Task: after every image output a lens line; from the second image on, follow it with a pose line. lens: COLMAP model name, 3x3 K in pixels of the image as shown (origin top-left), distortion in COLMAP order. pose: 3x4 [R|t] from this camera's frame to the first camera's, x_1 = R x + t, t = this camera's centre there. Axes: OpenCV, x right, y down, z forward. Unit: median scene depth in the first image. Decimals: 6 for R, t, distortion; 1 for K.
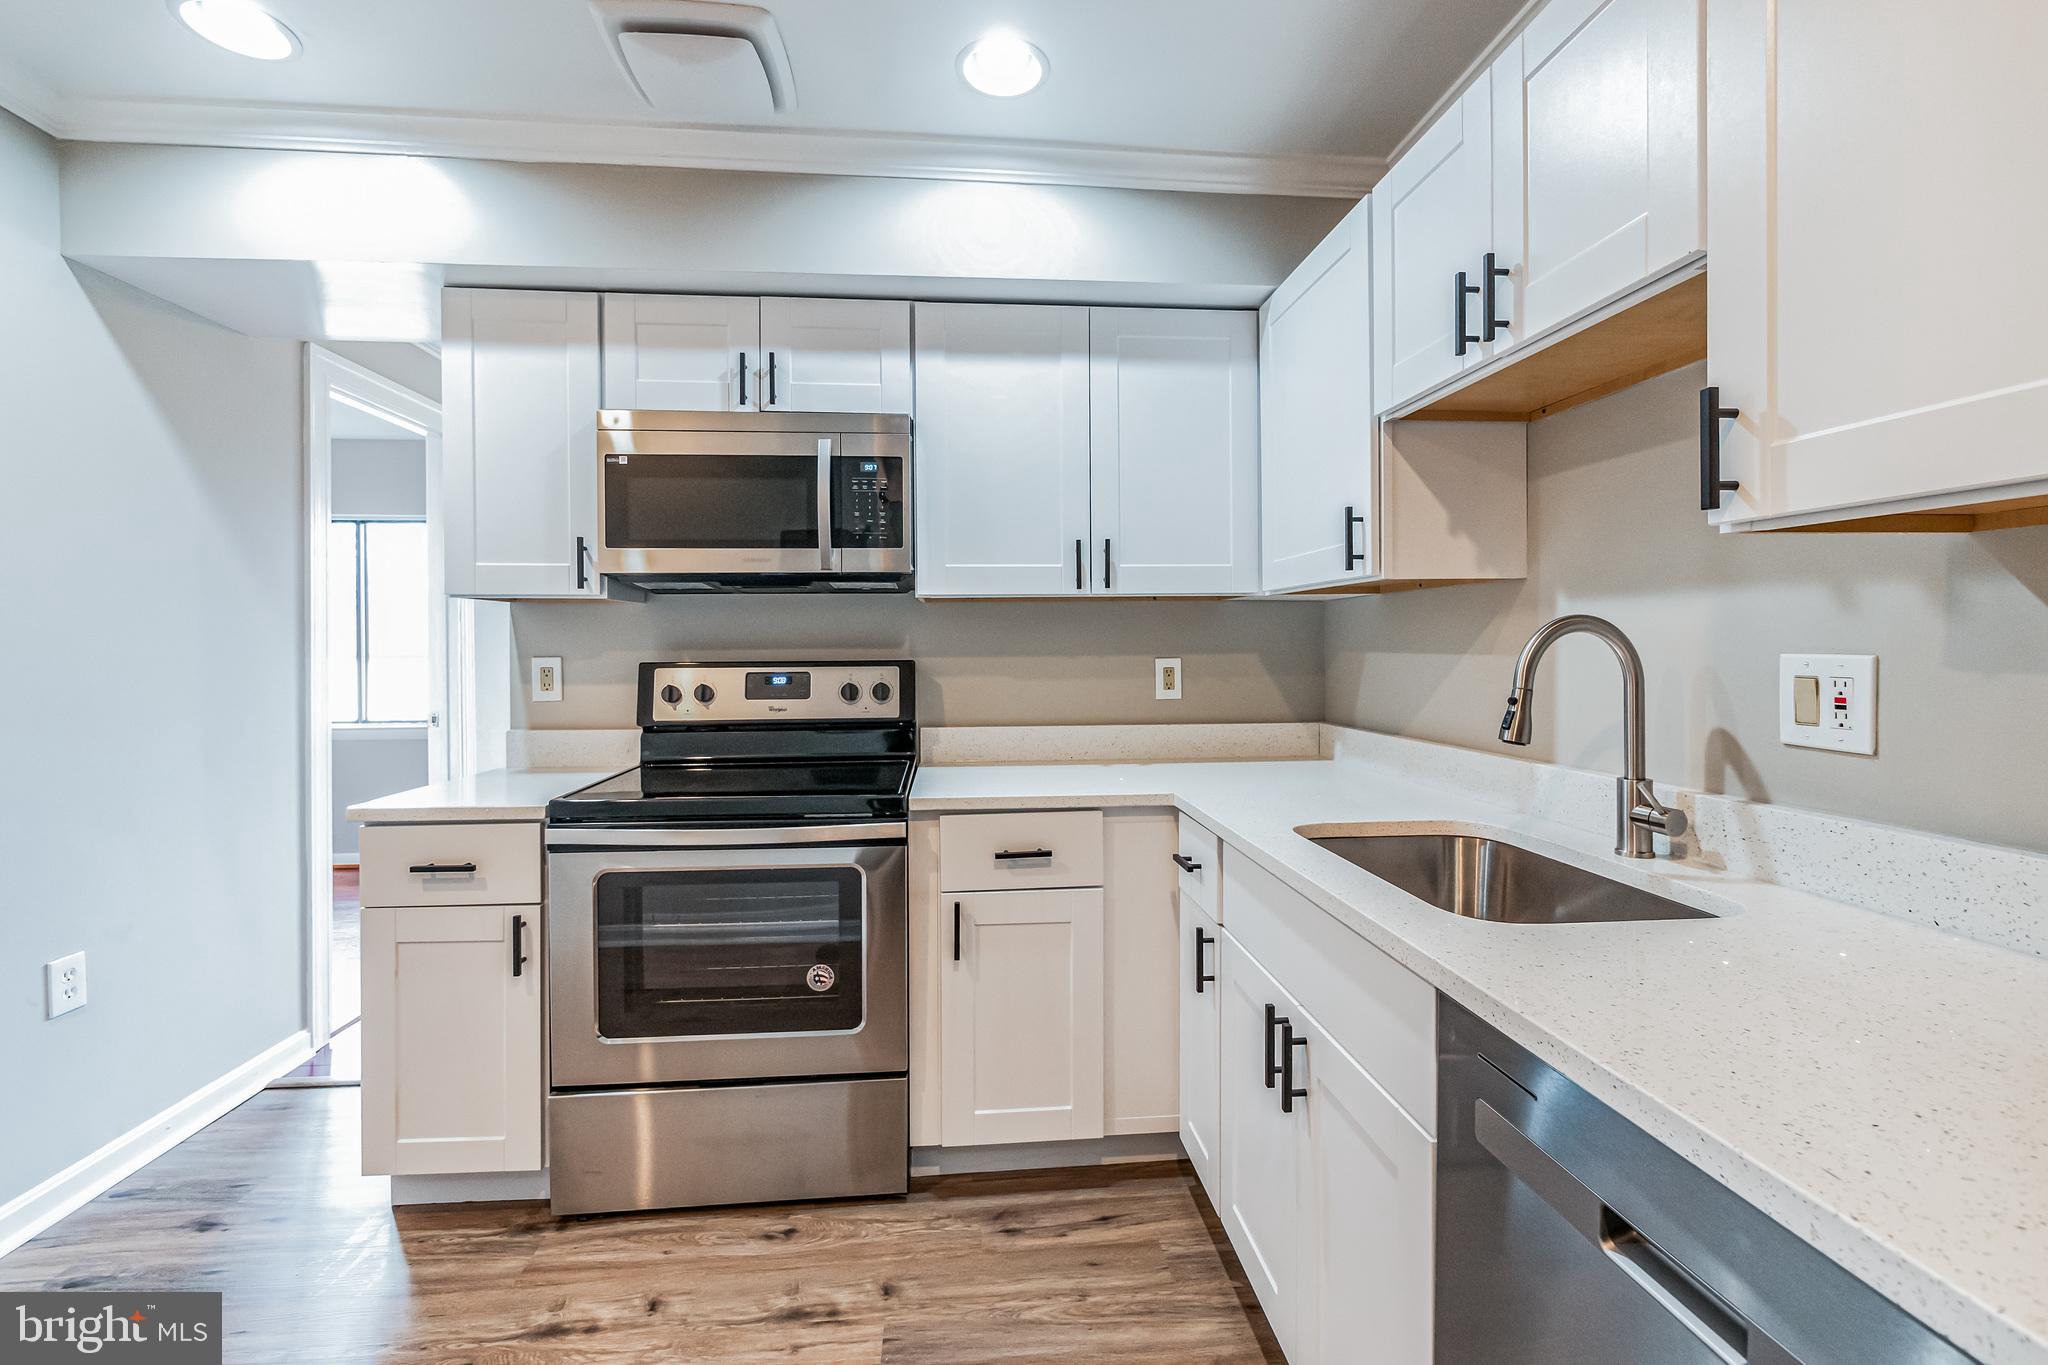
lens RADIAL K [[871.4, 0, 1007.9], [0, 871.4, 652.0], [0, 0, 1]] dist [-0.017081, -0.000758]
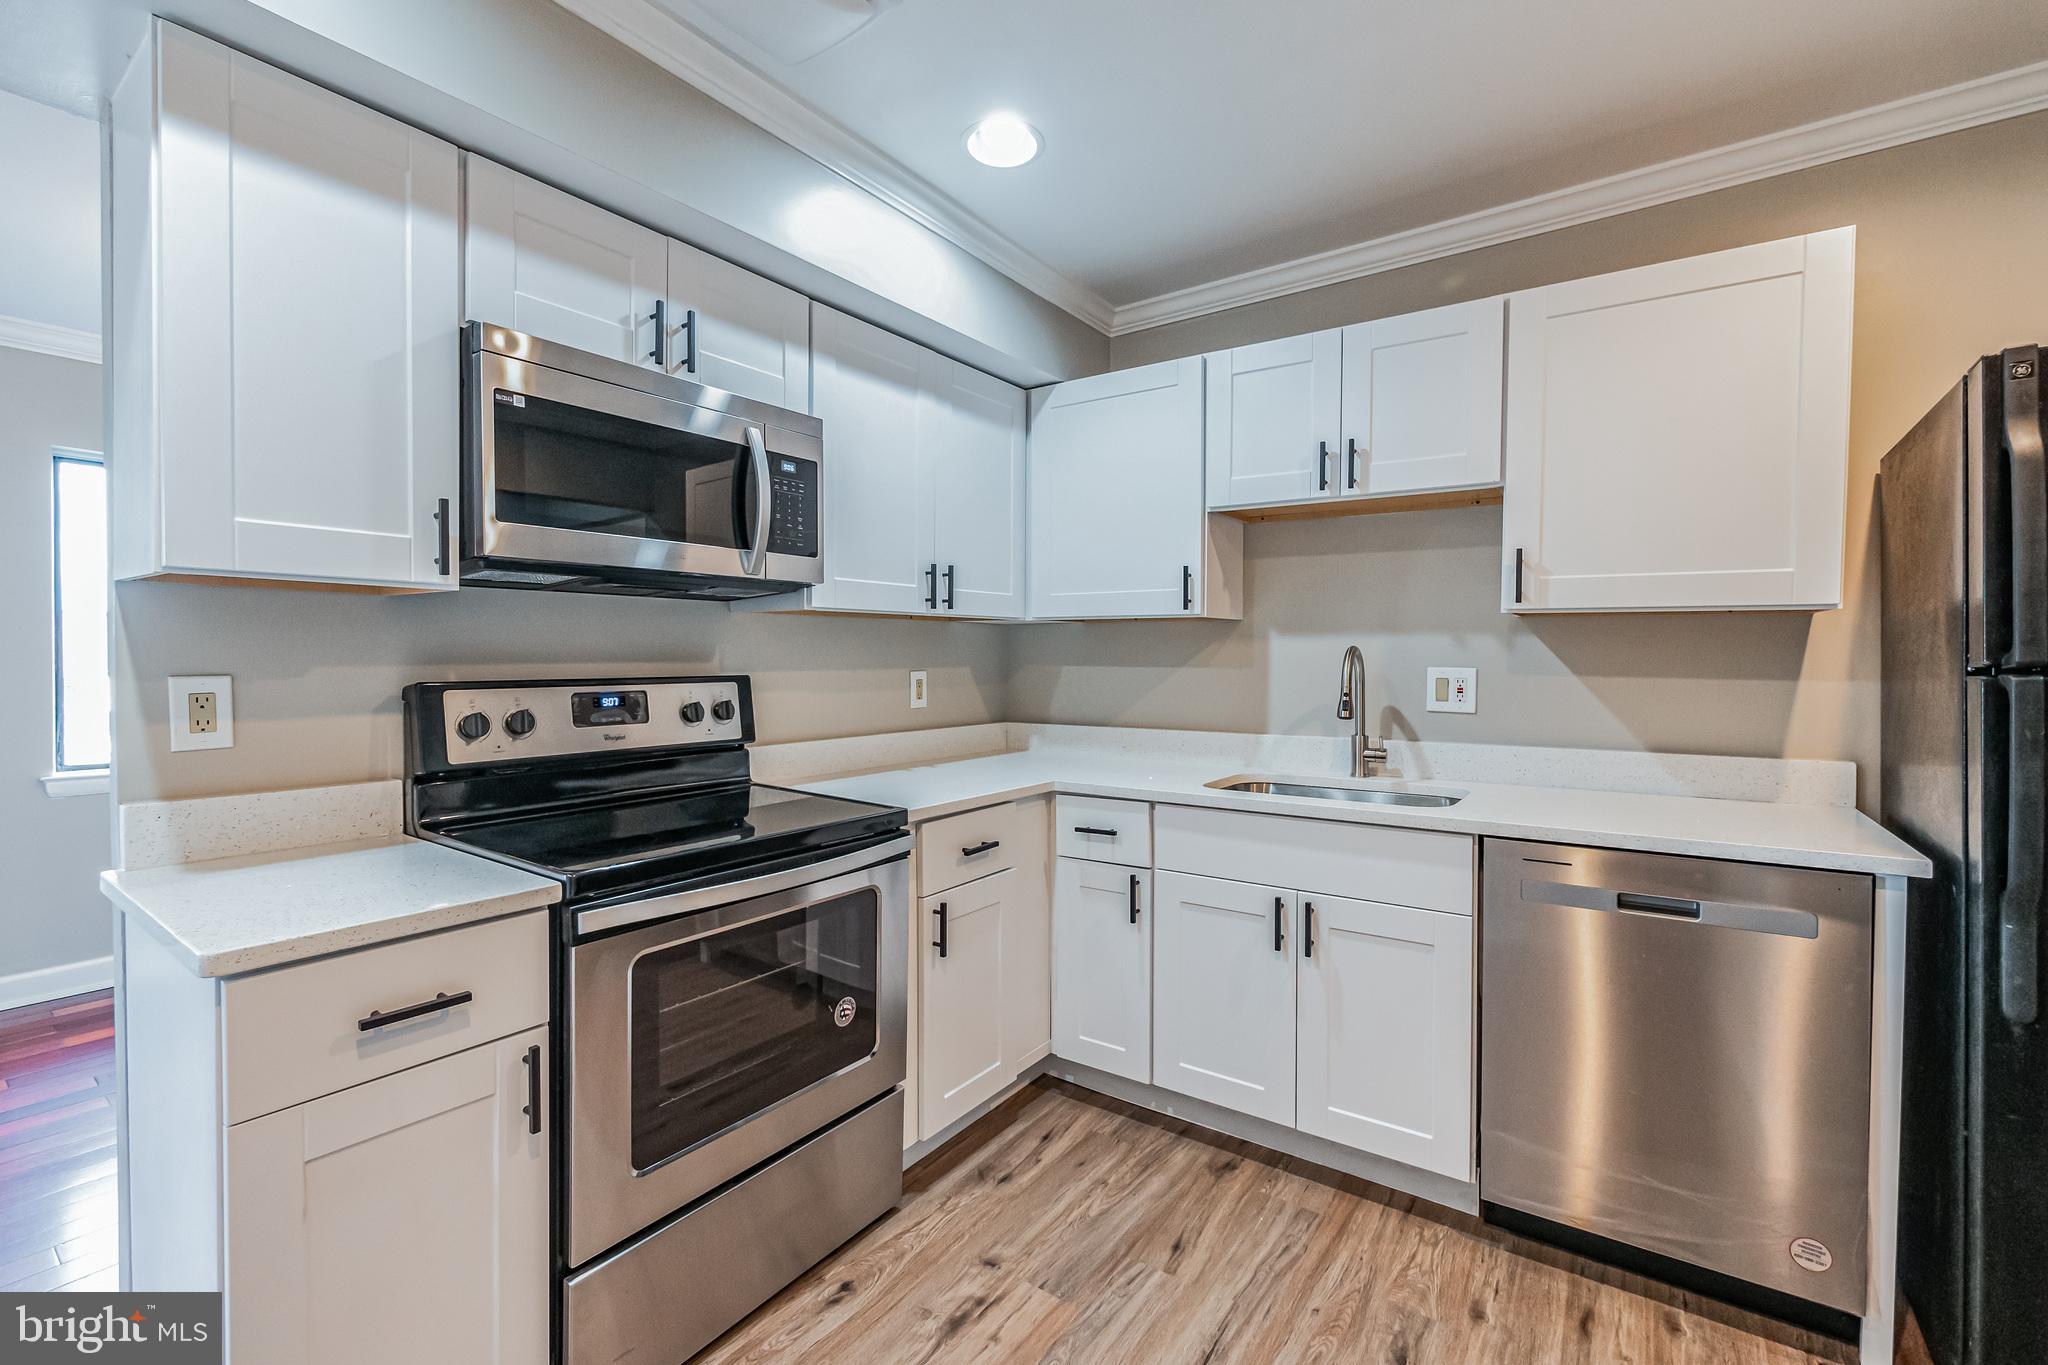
lens RADIAL K [[871.4, 0, 1020.4], [0, 871.4, 669.6], [0, 0, 1]] dist [-0.017081, -0.000758]
pose [[0.648284, -0.005124, 0.761382, -0.705657], [-0.000809, 0.999972, 0.007418, -0.003984], [-0.761398, -0.005425, 0.648262, 0.212222]]
